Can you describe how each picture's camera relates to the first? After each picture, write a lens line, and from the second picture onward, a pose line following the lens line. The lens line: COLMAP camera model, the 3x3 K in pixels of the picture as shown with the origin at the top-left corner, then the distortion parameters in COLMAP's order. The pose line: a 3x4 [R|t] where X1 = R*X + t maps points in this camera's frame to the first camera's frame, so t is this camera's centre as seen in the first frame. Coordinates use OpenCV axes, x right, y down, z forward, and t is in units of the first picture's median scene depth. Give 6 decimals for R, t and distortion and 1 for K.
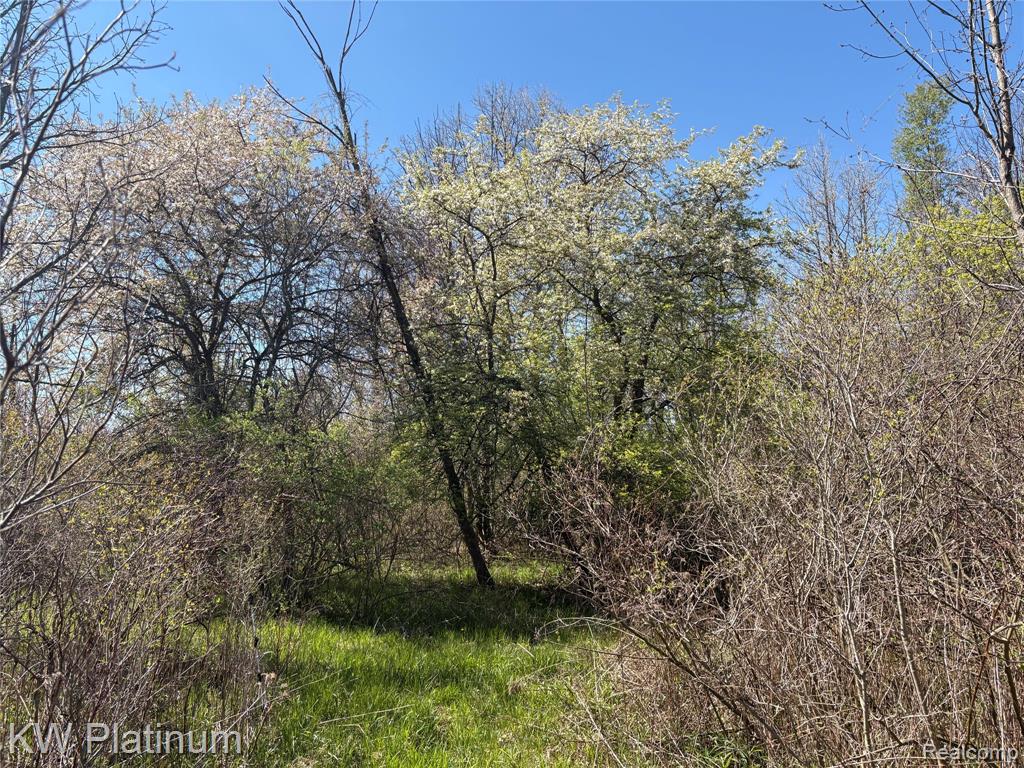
lens RADIAL K [[717.3, 0, 512.0], [0, 717.3, 384.0], [0, 0, 1]] dist [0.049635, -0.065682]
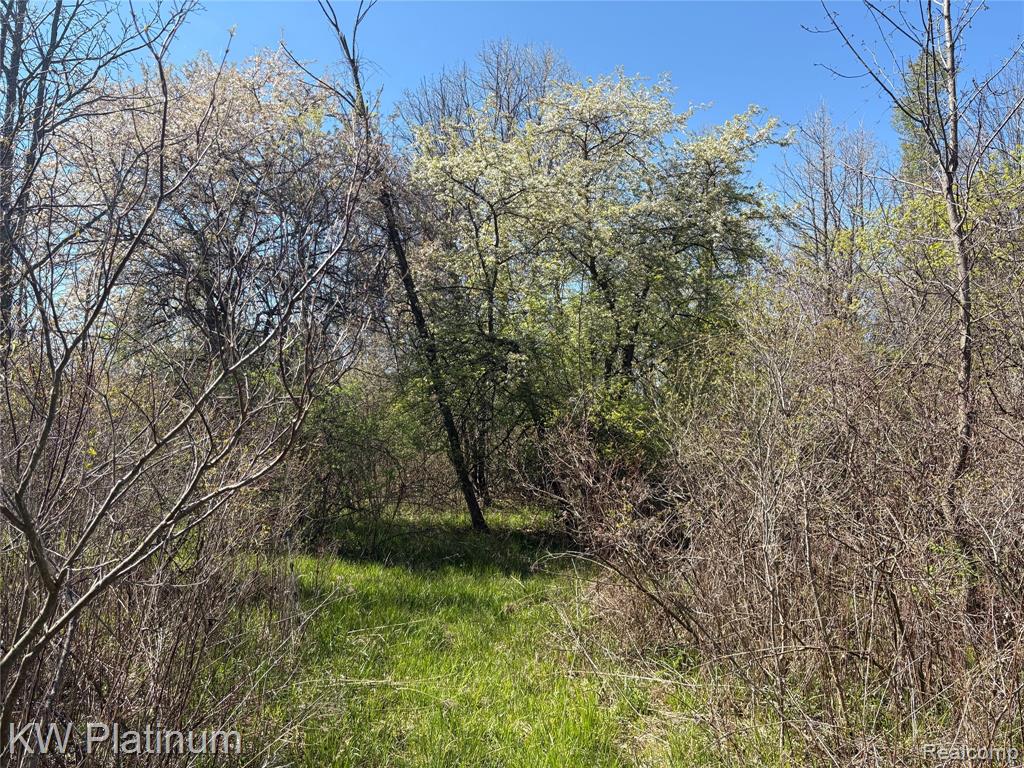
lens RADIAL K [[763.0, 0, 512.0], [0, 763.0, 384.0], [0, 0, 1]] dist [0.058841, -0.093746]
pose [[0.999464, 0.029562, 0.014076, -0.011488], [-0.030508, 0.996896, 0.072583, -0.025235], [-0.011887, -0.072974, 0.997263, -0.136847]]
